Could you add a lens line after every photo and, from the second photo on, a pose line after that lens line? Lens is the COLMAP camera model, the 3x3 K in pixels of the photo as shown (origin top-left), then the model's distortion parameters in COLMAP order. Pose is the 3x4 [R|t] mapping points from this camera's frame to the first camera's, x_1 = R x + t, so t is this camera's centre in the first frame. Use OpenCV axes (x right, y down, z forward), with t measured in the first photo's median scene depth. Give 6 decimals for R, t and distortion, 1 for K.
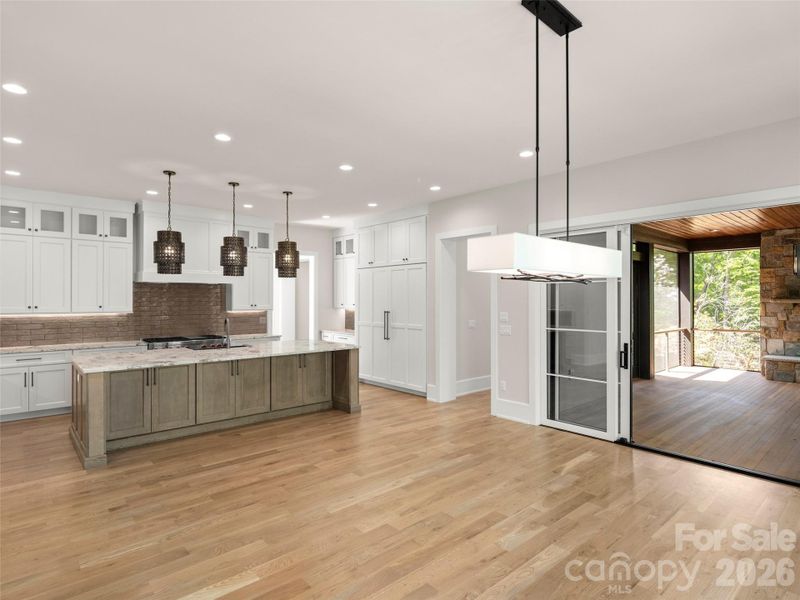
lens RADIAL K [[435.2, 0, 402.6], [0, 435.2, 300.8], [0, 0, 1]] dist [0.003727, -0.002422]
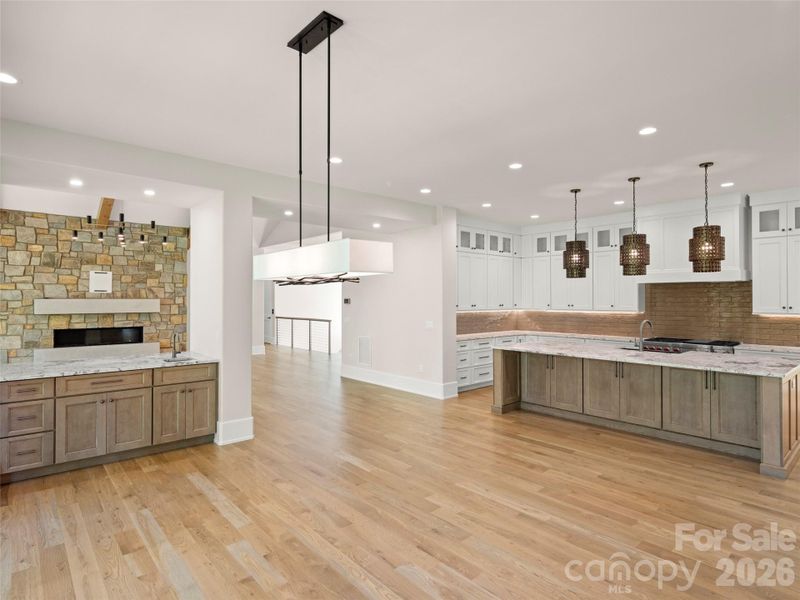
lens RADIAL K [[435.2, 0, 400.3], [0, 435.2, 299.8], [0, 0, 1]] dist [0.003727, -0.002422]
pose [[0.003134, 0.000114, -0.999995, 0.626372], [-0.001618, 0.999999, 0.000109, -0.002630], [0.999994, 0.001618, 0.003134, 0.534303]]
